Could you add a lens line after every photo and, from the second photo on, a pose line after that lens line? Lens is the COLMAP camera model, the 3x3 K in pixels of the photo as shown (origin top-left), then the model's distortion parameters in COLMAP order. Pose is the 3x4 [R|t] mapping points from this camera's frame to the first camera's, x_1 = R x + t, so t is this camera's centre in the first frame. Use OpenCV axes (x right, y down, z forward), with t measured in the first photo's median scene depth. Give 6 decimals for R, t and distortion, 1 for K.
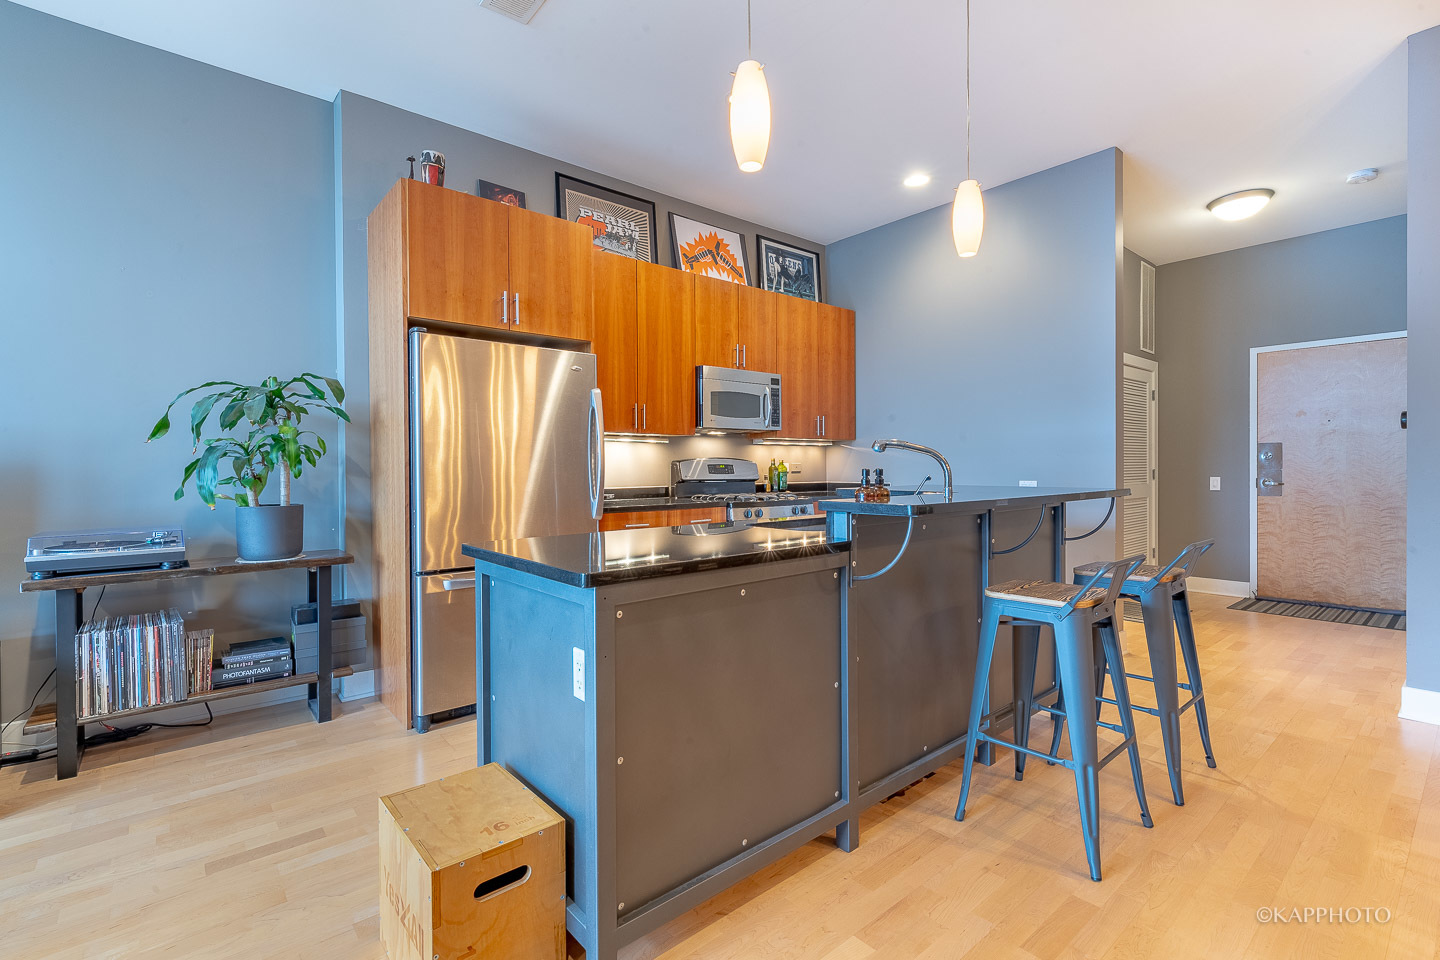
lens RADIAL K [[677.8, 0, 702.8], [0, 677.8, 467.2], [0, 0, 1]] dist [-0.009222, -0.000407]
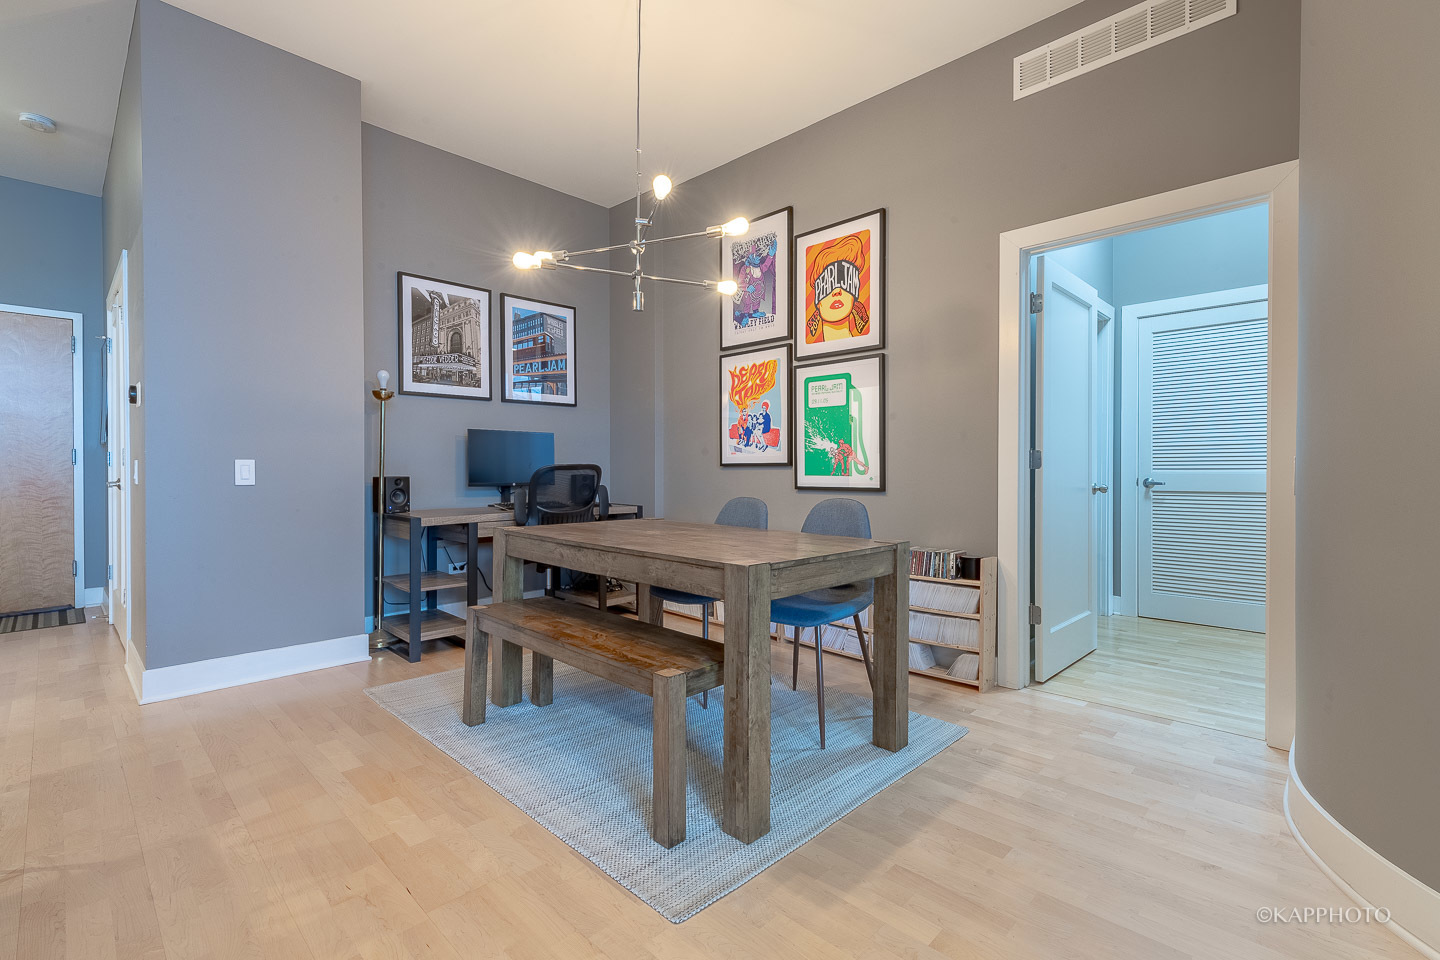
lens RADIAL K [[653.8, 0, 691.0], [0, 653.8, 477.5], [0, 0, 1]] dist [0.013966, -0.002058]
pose [[-0.098169, -0.005049, 0.995157, 0.020334], [0.004893, 0.999973, 0.005556, 0.031394], [-0.995158, 0.005415, -0.098142, 0.201335]]
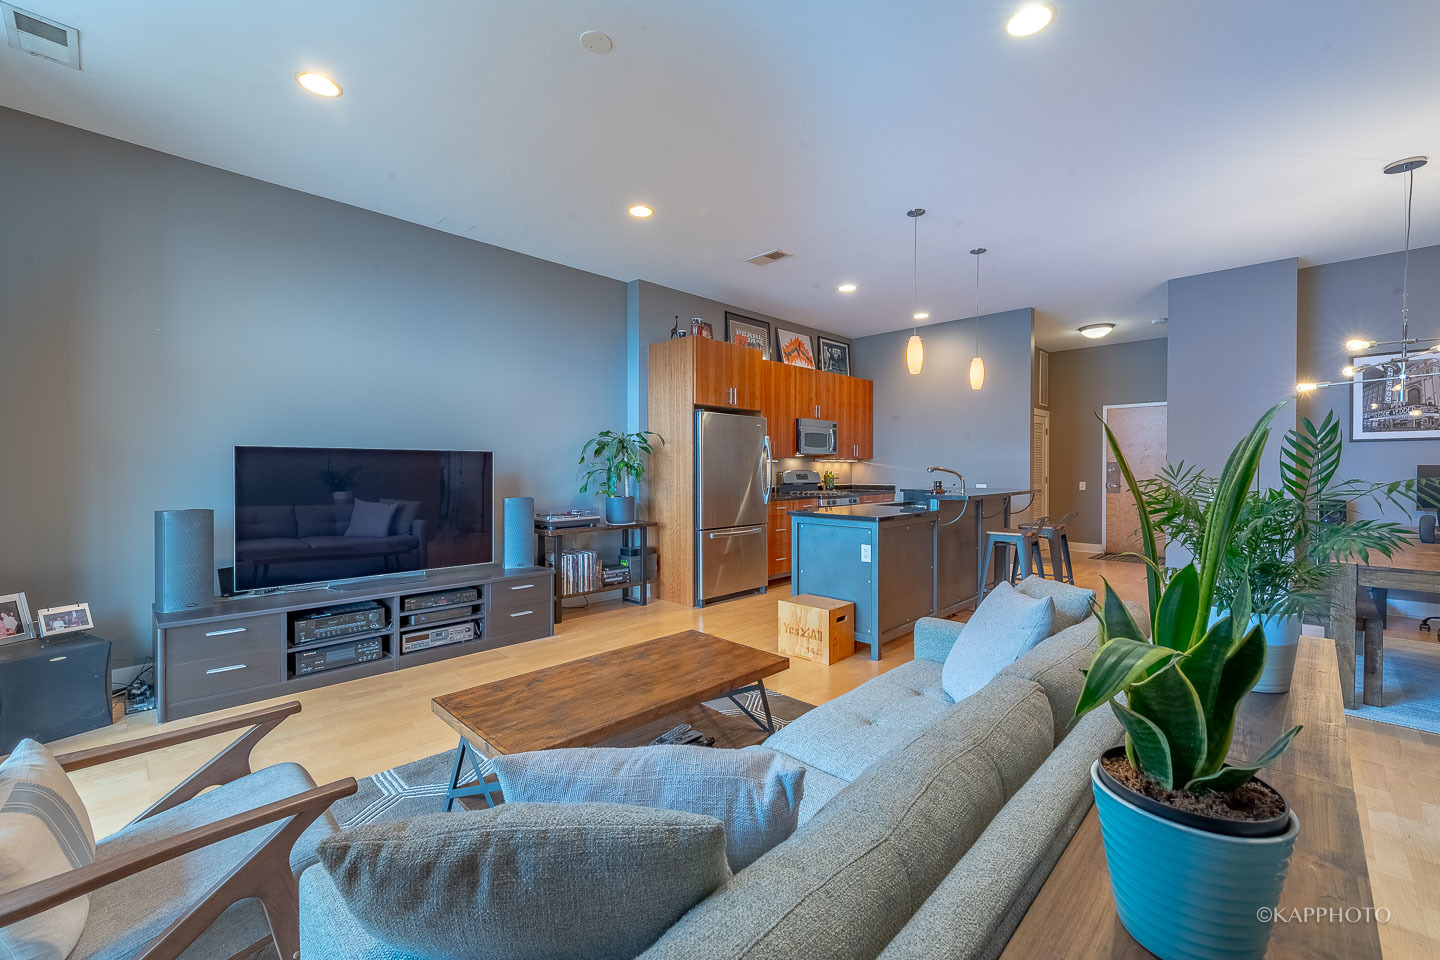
lens RADIAL K [[617.1, 0, 671.9], [0, 617.1, 461.7], [0, 0, 1]] dist [-0.012903, -0.003000]
pose [[0.998977, 0.006839, 0.044691, -0.400340], [-0.006492, 0.999948, -0.007918, -0.022250], [-0.044743, 0.007620, 0.998969, -0.578190]]
